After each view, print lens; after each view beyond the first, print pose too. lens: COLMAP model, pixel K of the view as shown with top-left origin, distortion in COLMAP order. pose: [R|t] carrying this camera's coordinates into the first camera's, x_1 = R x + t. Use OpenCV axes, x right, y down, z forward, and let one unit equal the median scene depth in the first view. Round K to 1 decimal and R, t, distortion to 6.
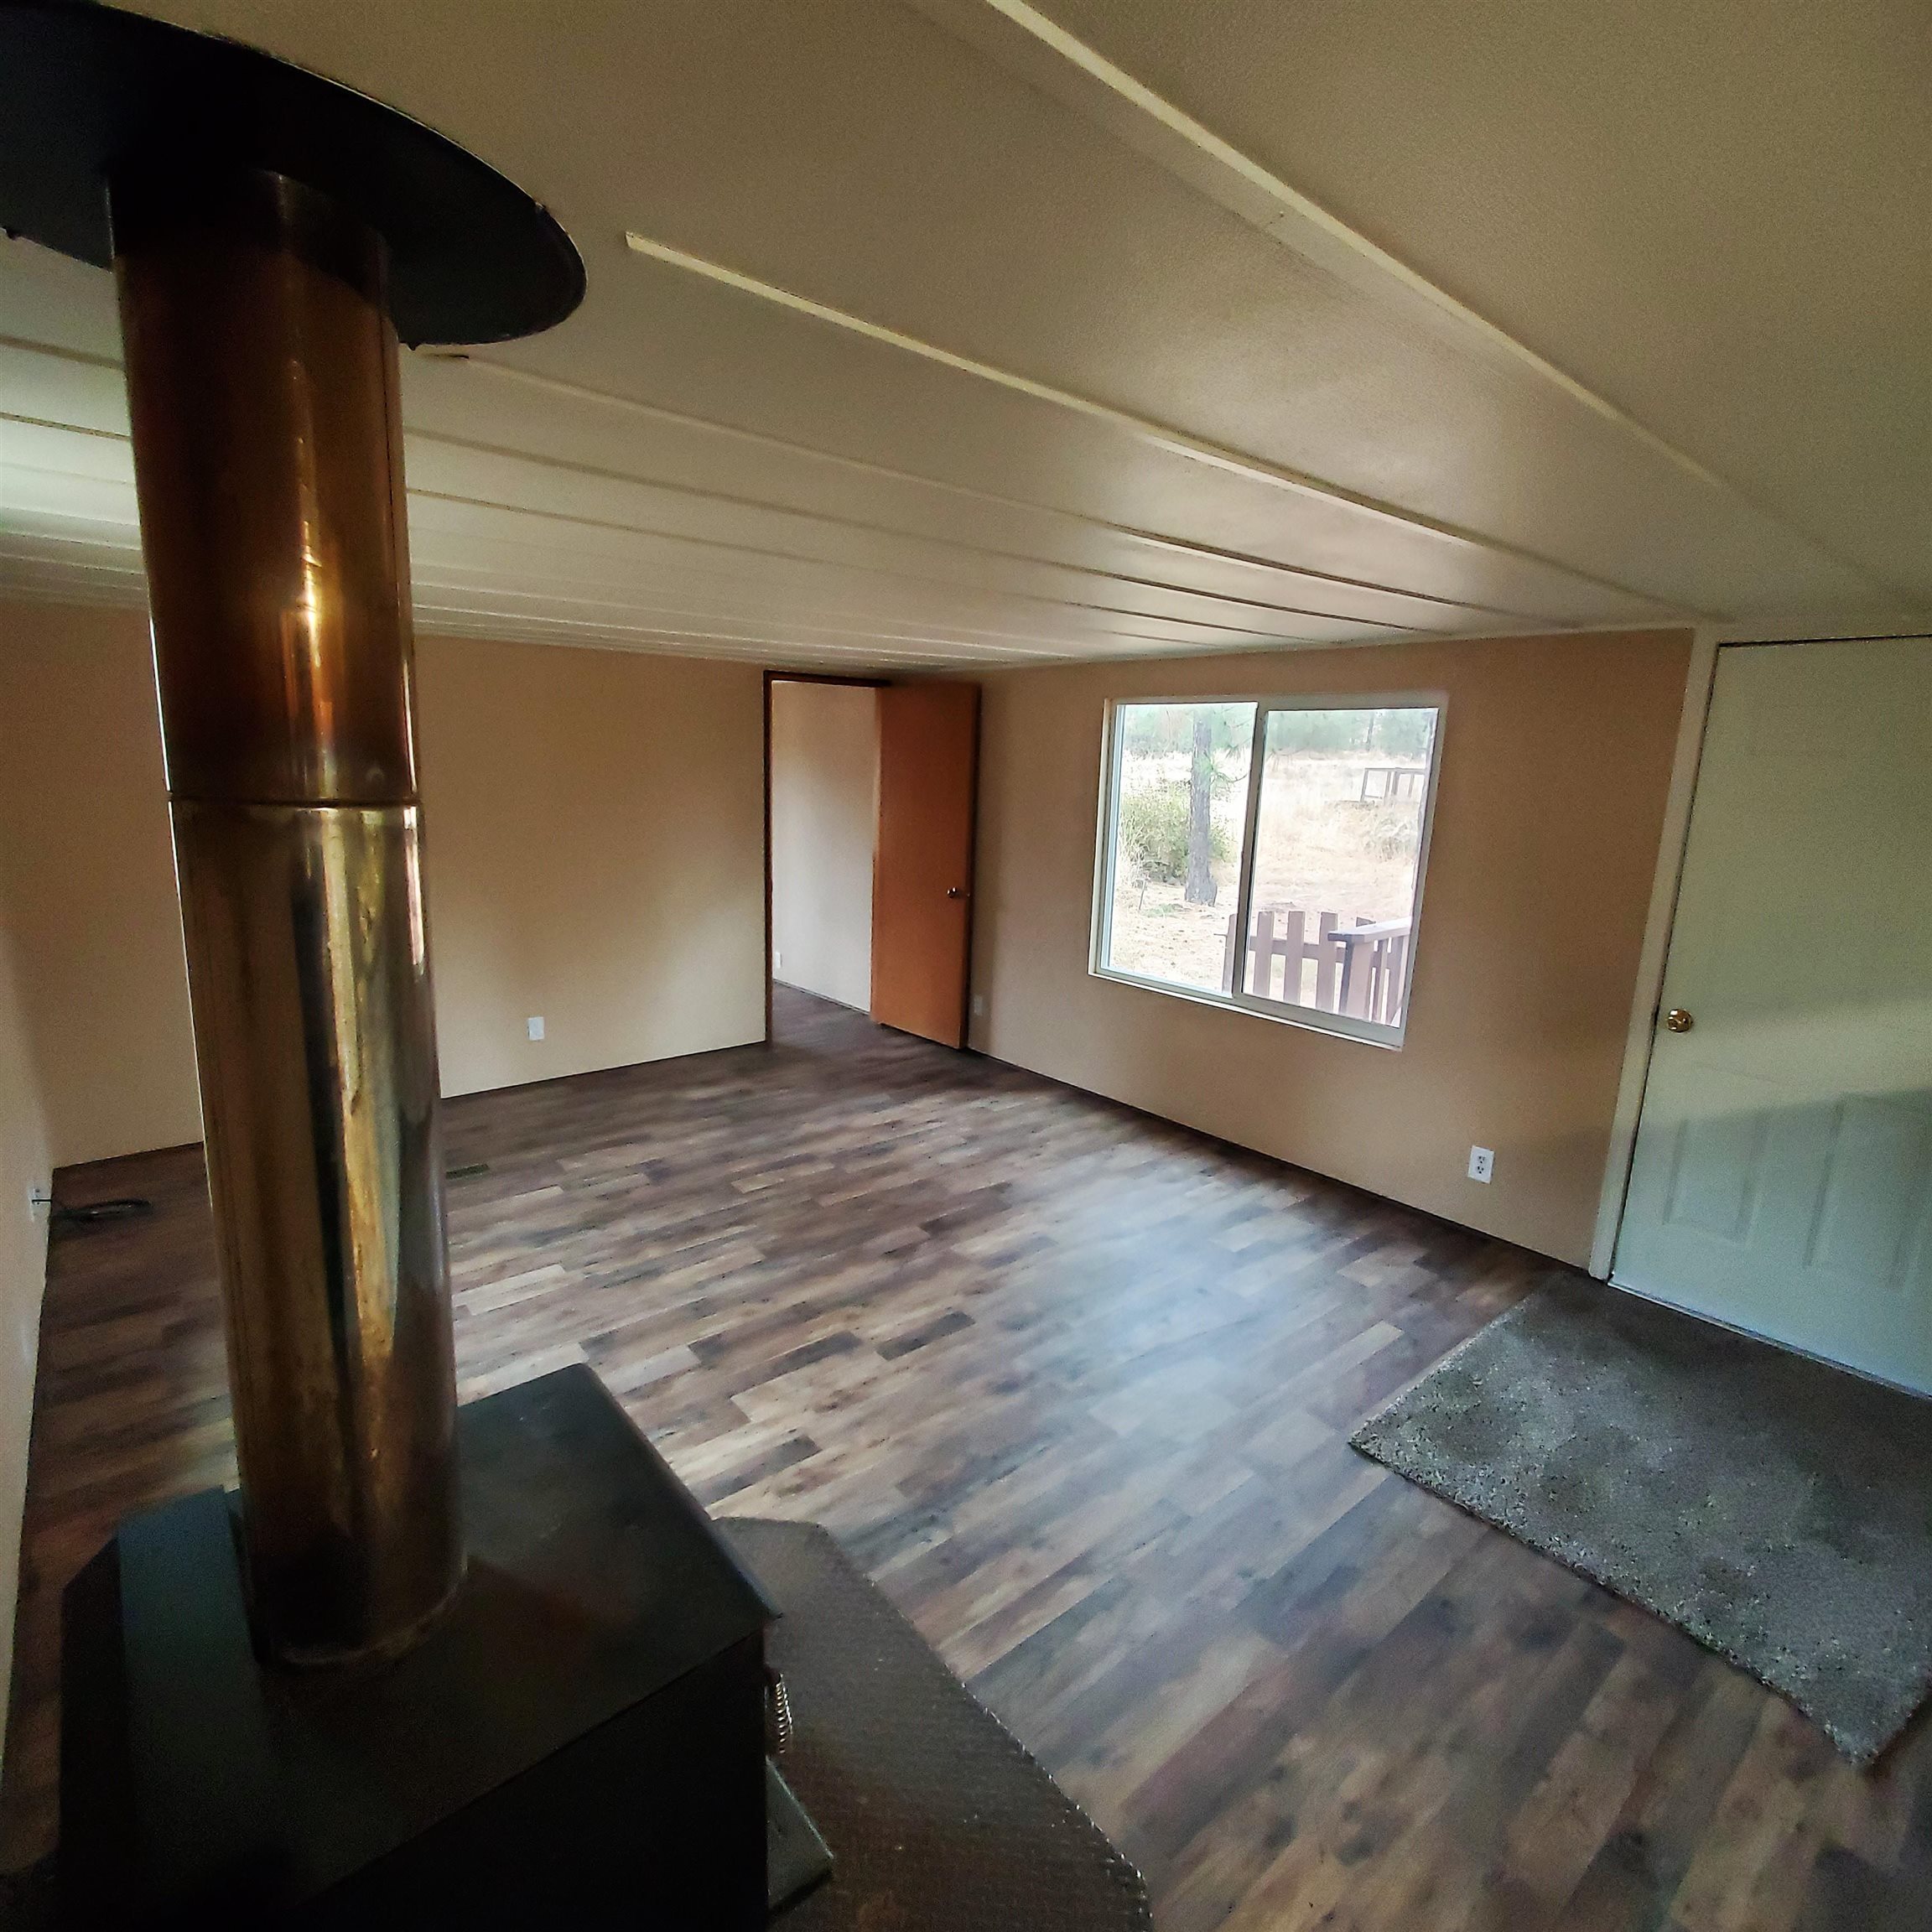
lens RADIAL K [[1015.5, 0, 957.3], [0, 1015.5, 971.6], [0, 0, 1]] dist [0.006980, -0.001792]
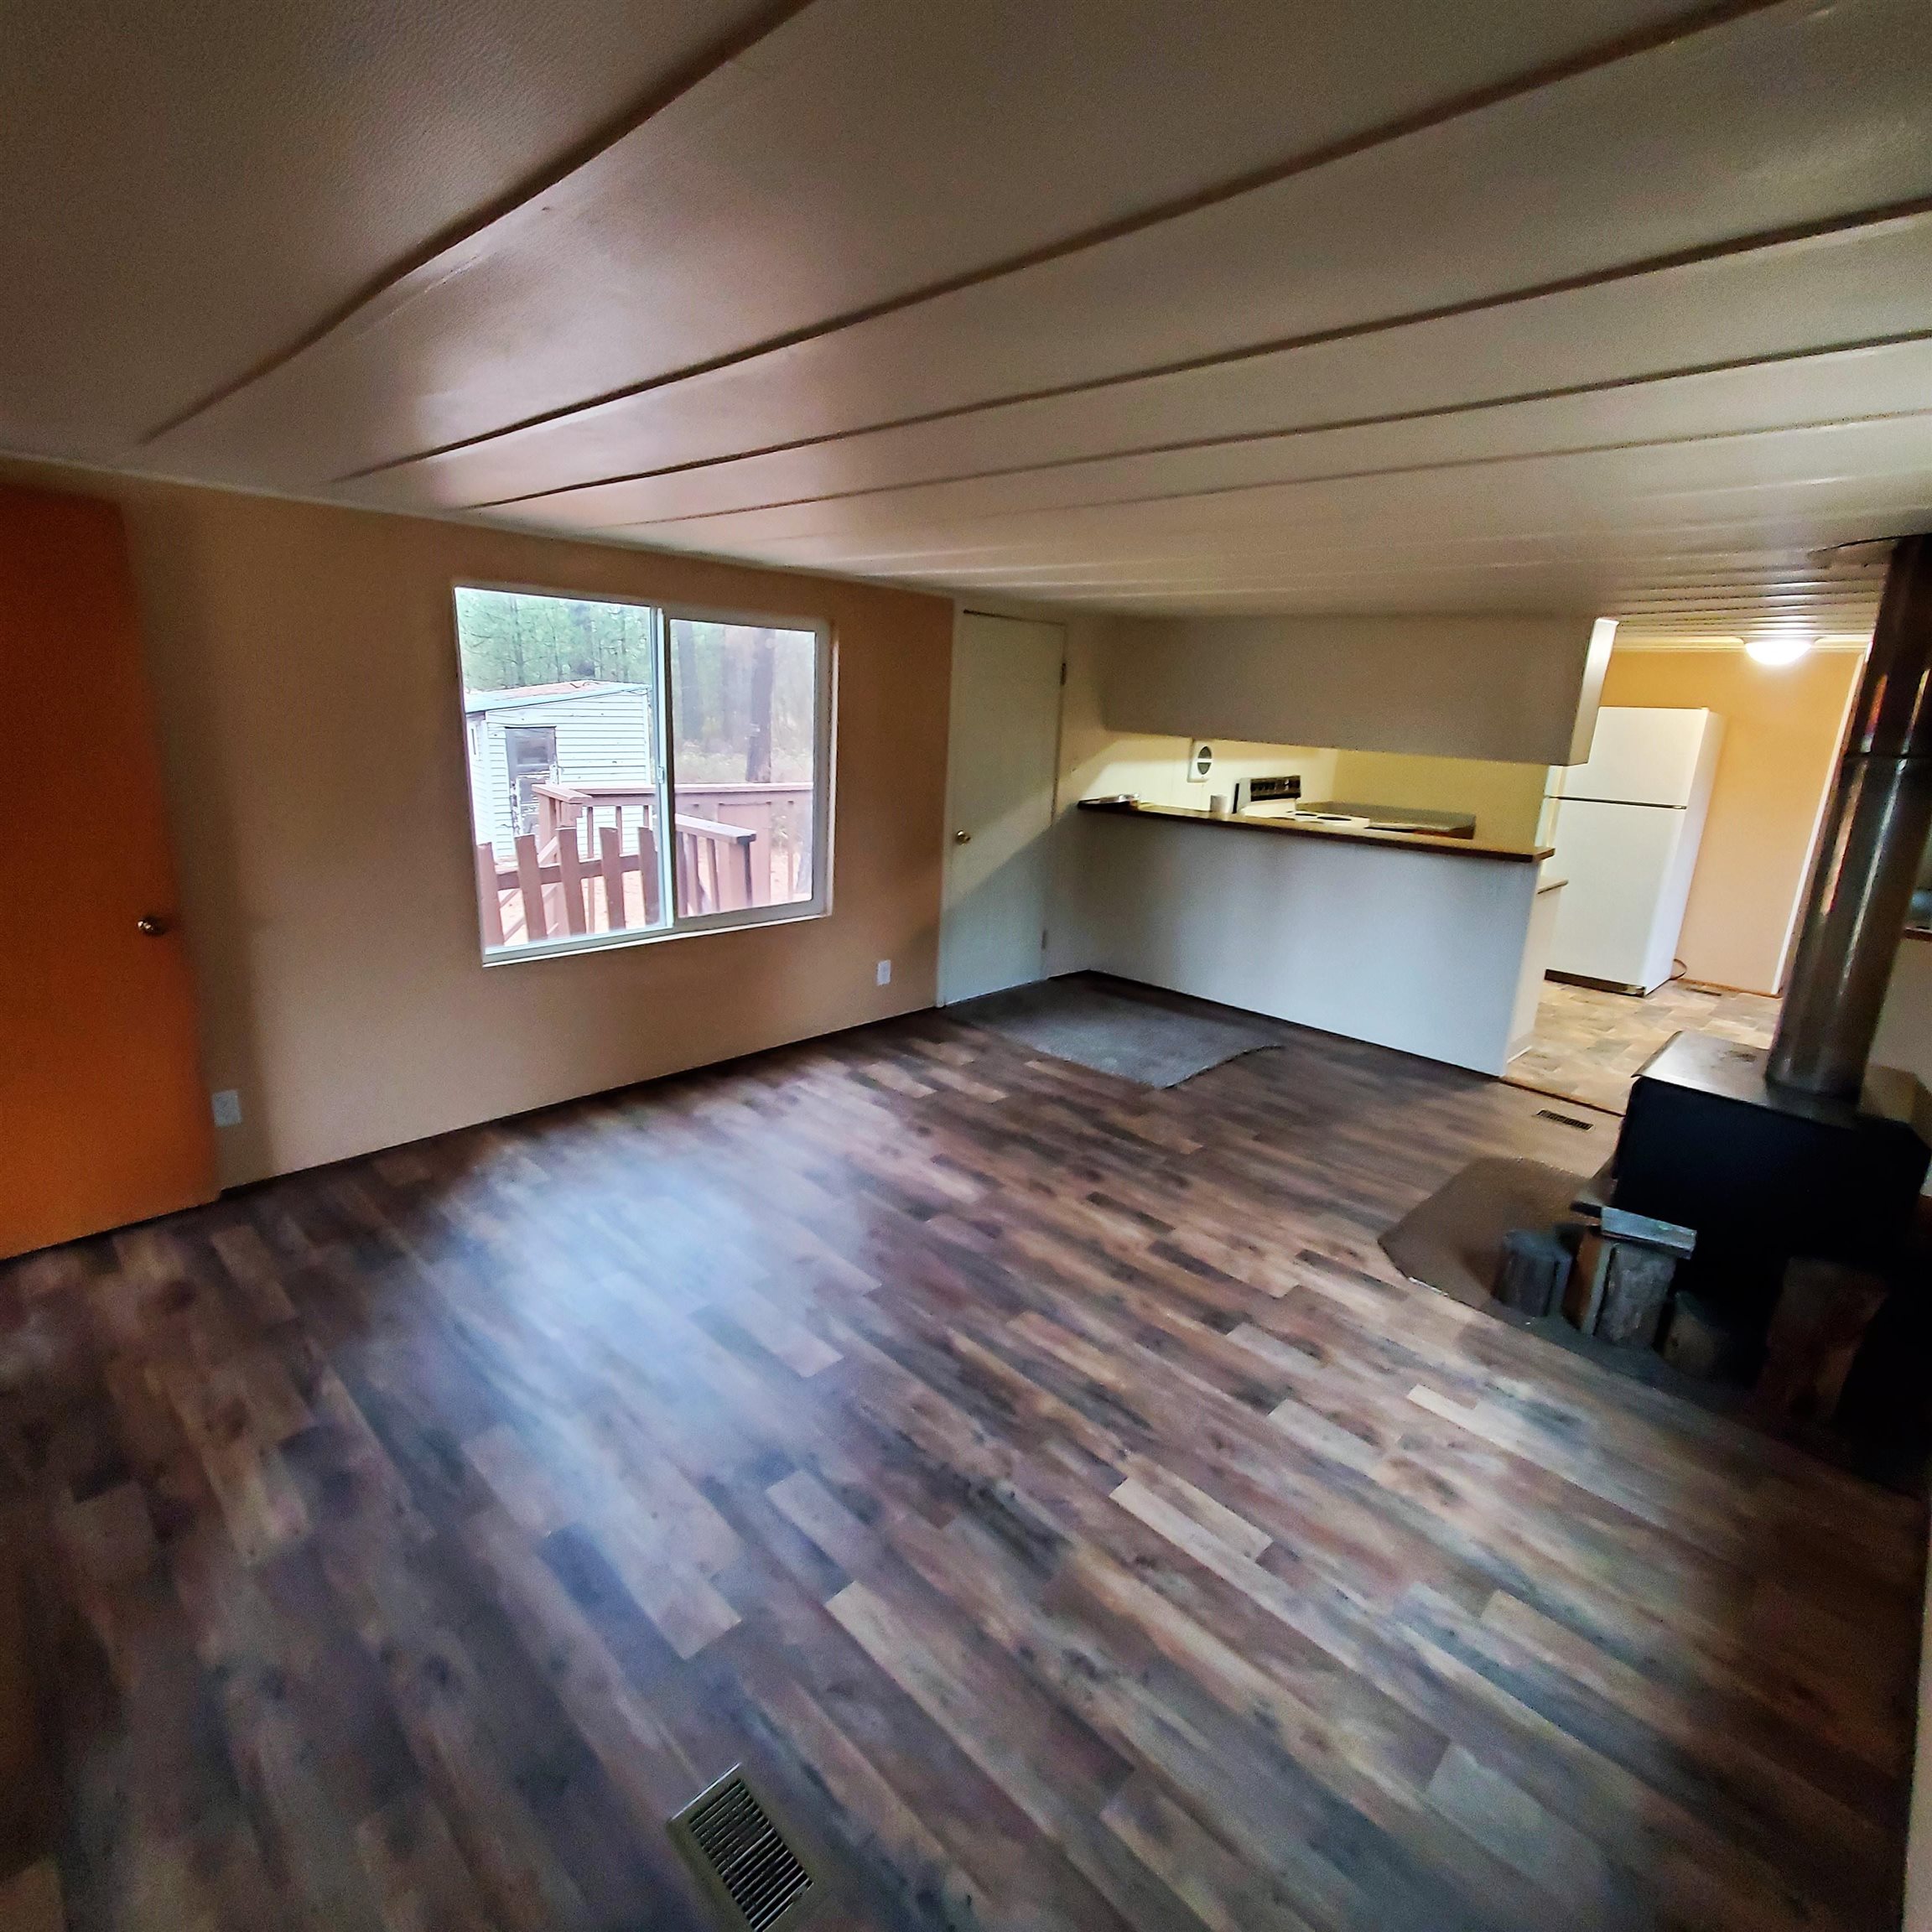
lens RADIAL K [[1015.5, 0, 958.9], [0, 1015.5, 964.8], [0, 0, 1]] dist [0.006980, -0.001792]
pose [[-0.100769, -0.288989, 0.952014, -0.785245], [0.158464, 0.940008, 0.302117, -0.216458], [-0.982209, 0.181304, -0.048929, 0.917611]]
